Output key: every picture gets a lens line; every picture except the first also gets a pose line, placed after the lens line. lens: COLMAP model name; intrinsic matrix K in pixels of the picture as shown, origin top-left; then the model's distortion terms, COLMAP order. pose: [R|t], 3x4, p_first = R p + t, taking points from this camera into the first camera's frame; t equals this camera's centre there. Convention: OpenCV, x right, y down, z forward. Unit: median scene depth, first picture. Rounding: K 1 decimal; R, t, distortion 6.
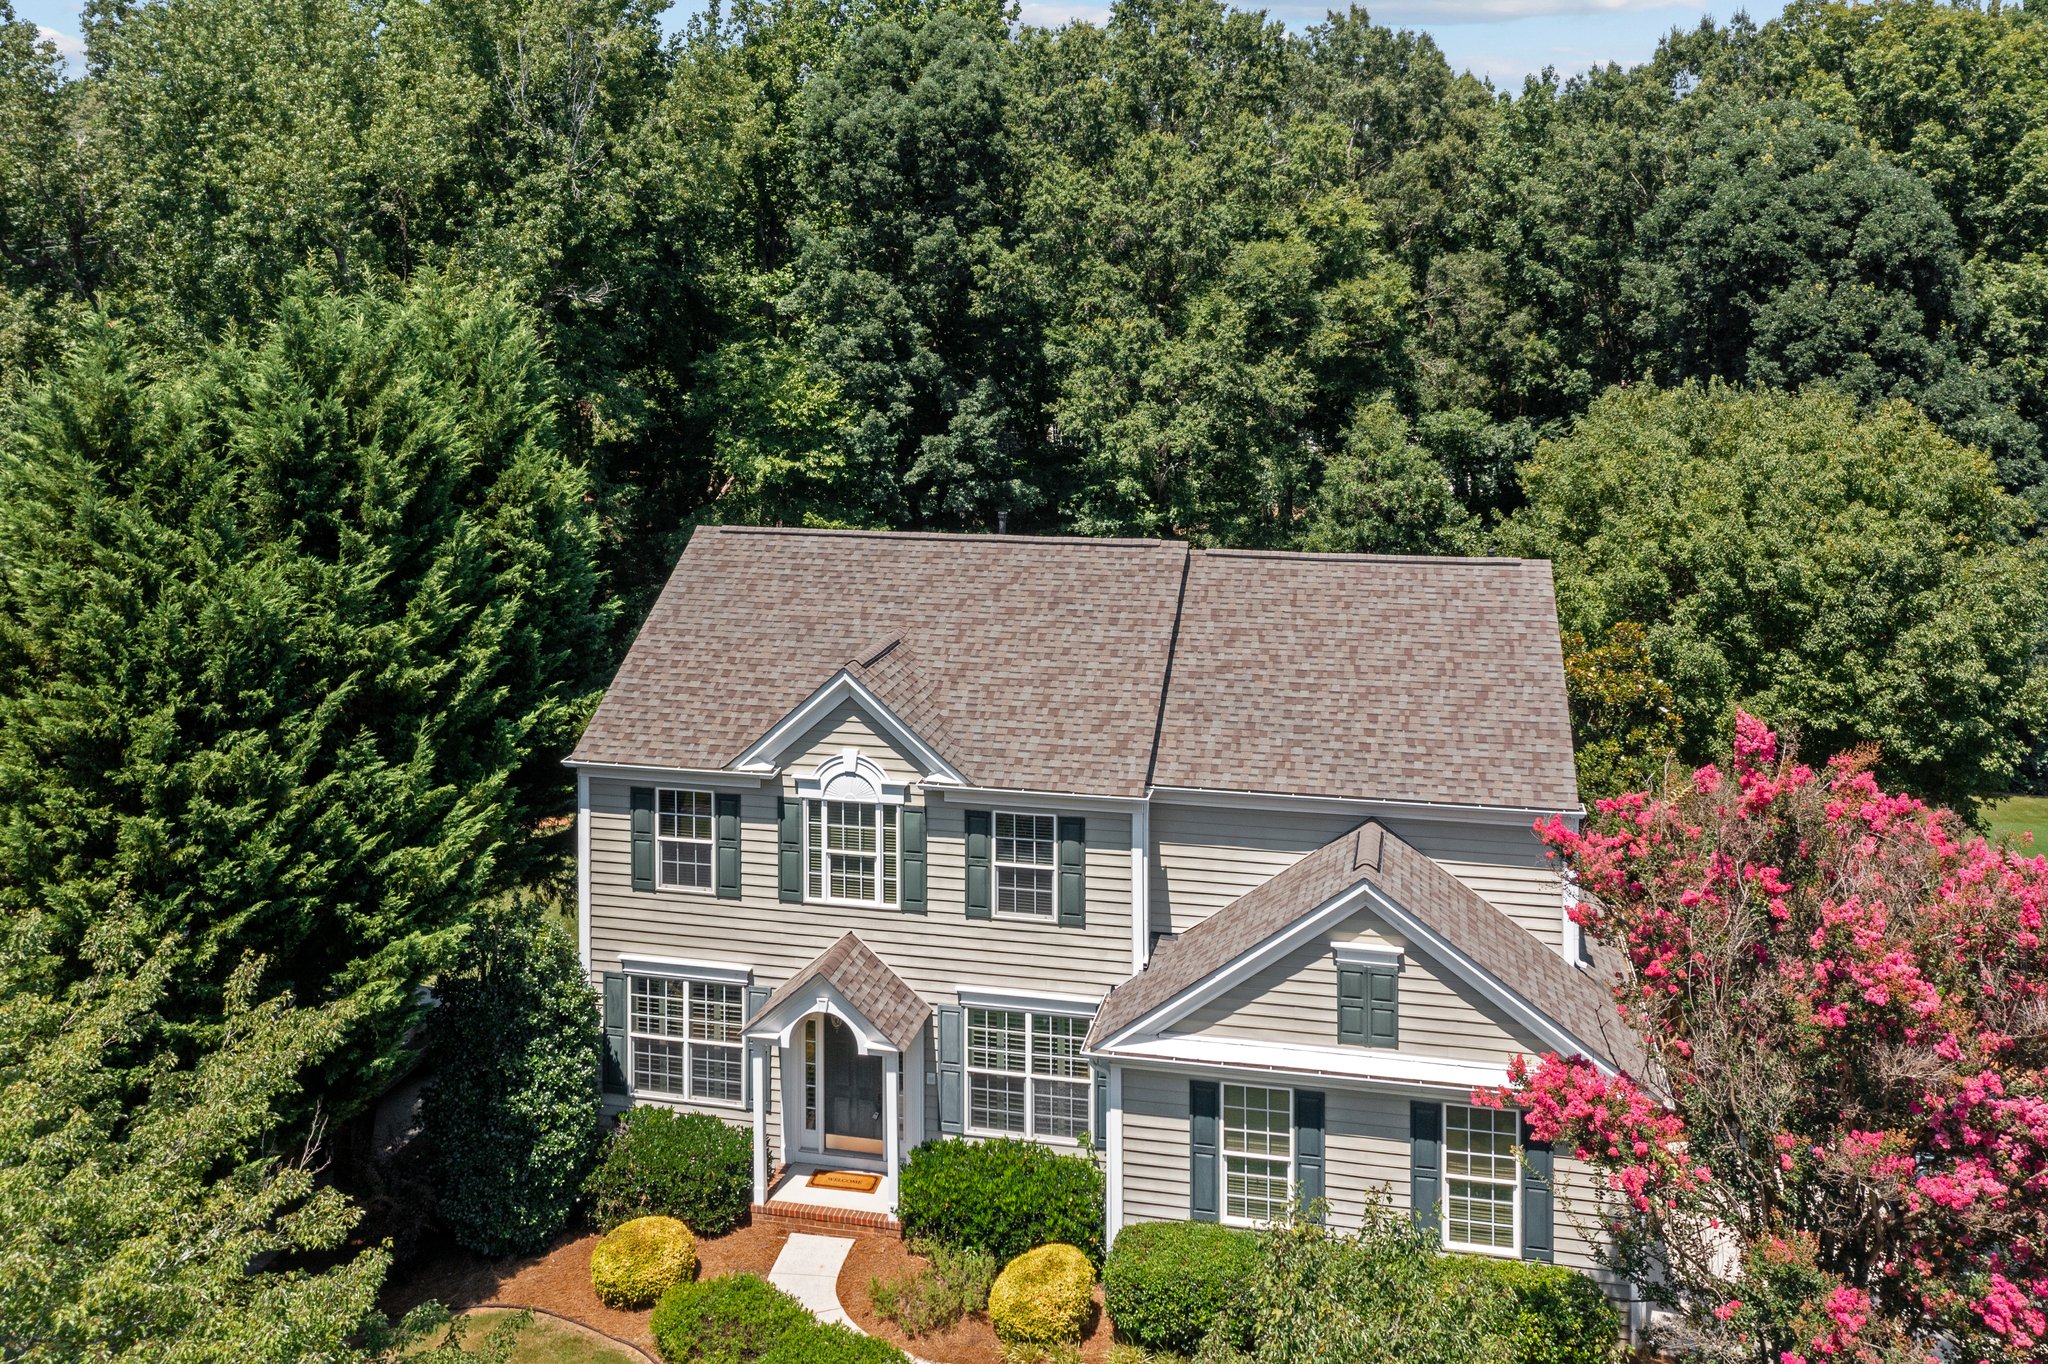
lens RADIAL K [[1683.6, 0, 1021.9], [0, 1683.6, 293.4], [0, 0, 1]] dist [-0.006807, -0.003417]
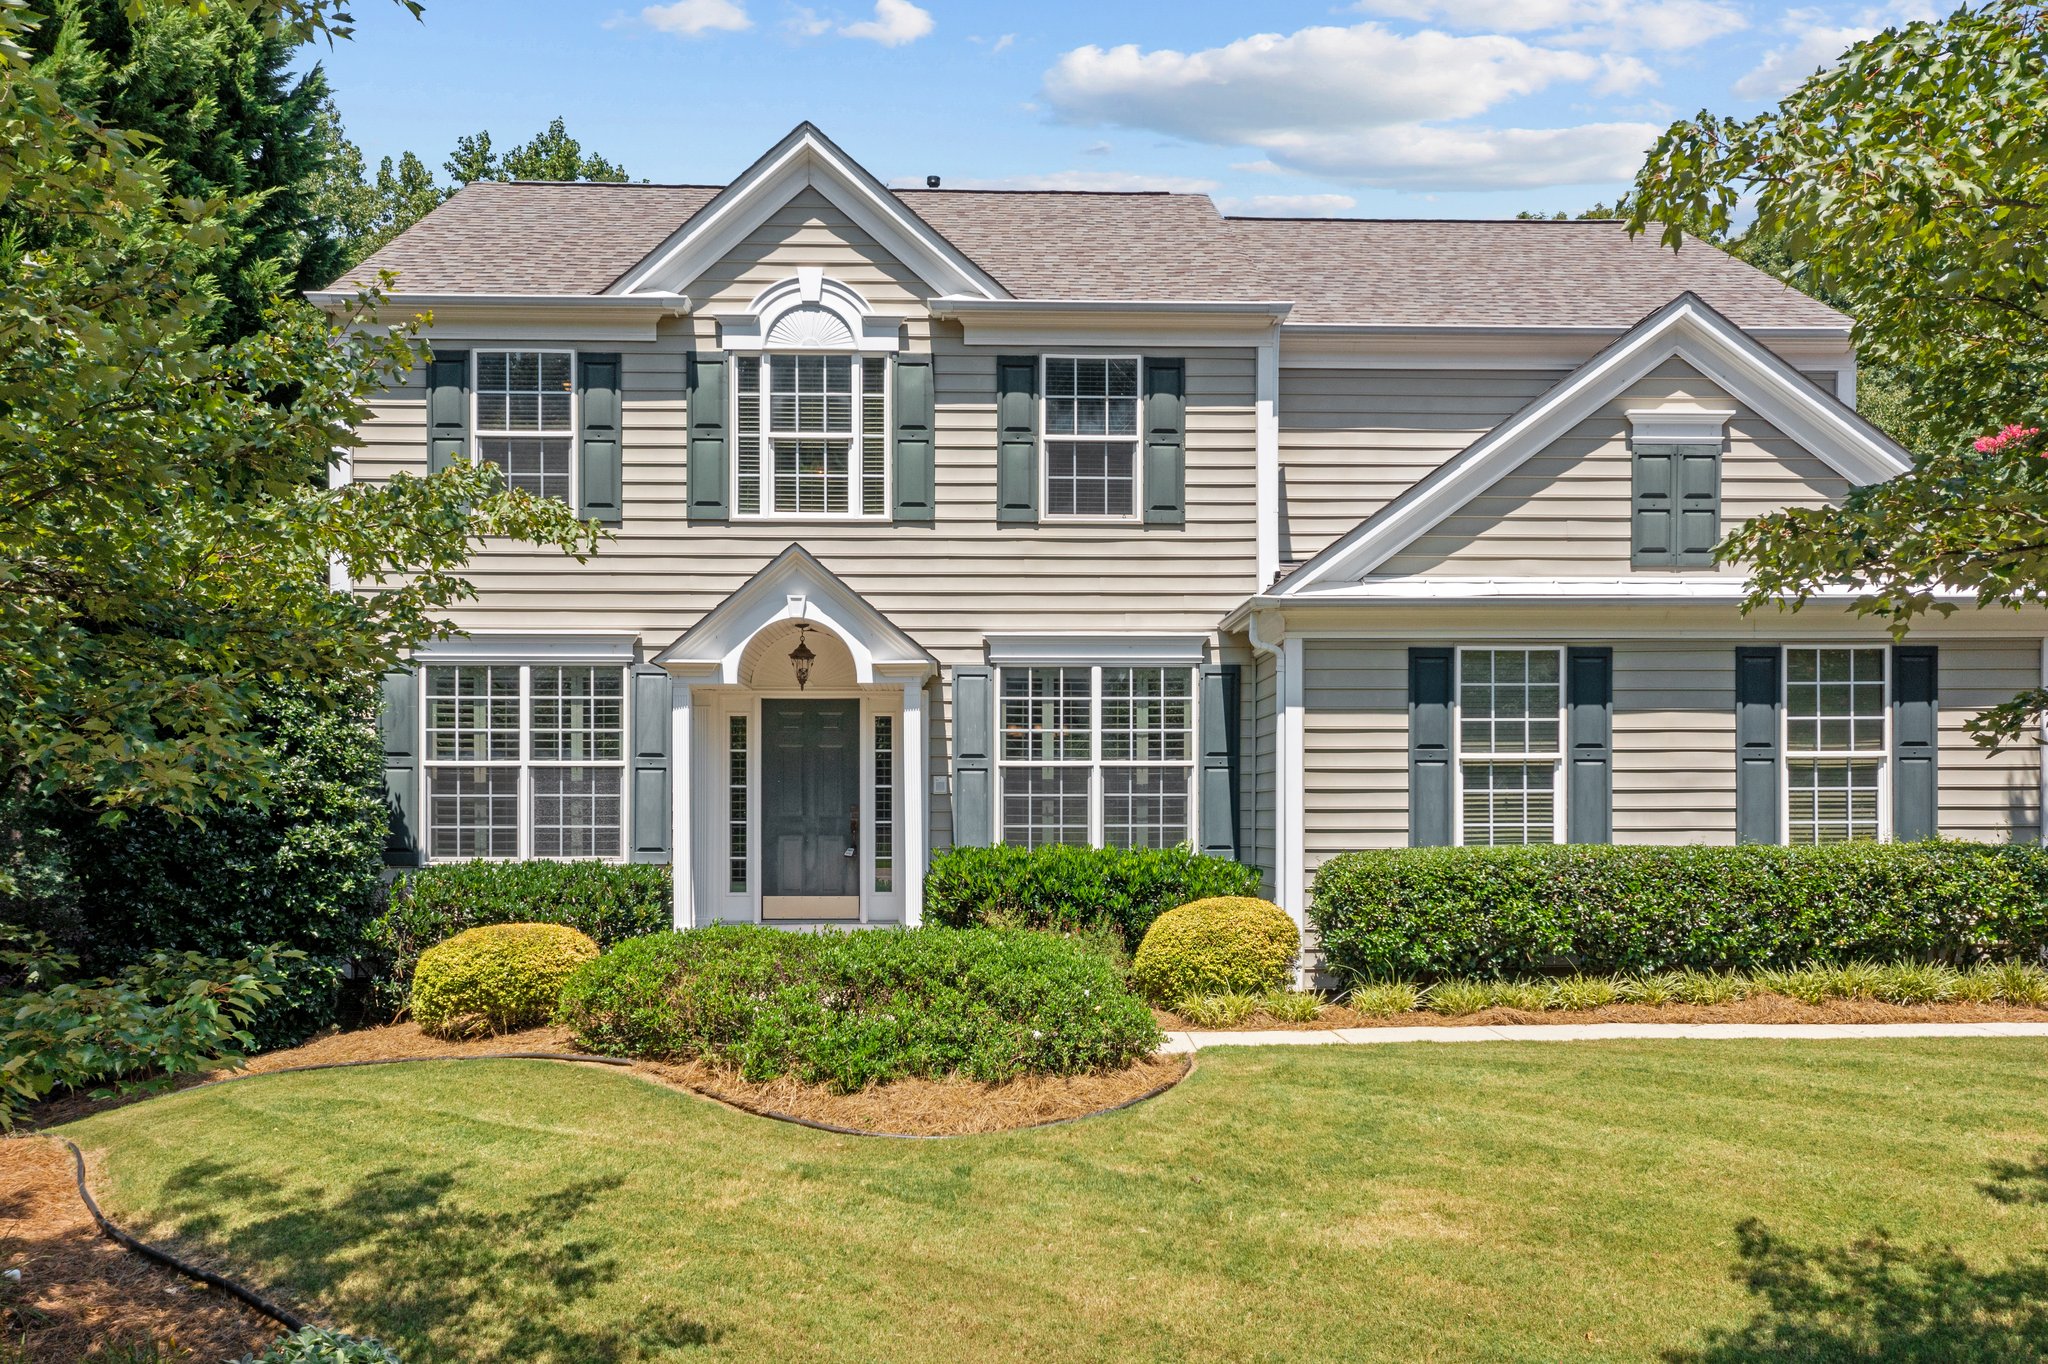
lens RADIAL K [[1638.4, 0, 1022.2], [0, 1638.4, 833.8], [0, 0, 1]] dist [0.000965, -0.001252]
pose [[0.965899, -0.000402, 0.258918, -0.185788], [0.001783, 0.999985, -0.005099, 0.489911], [-0.258913, 0.005387, 0.965886, 0.391285]]
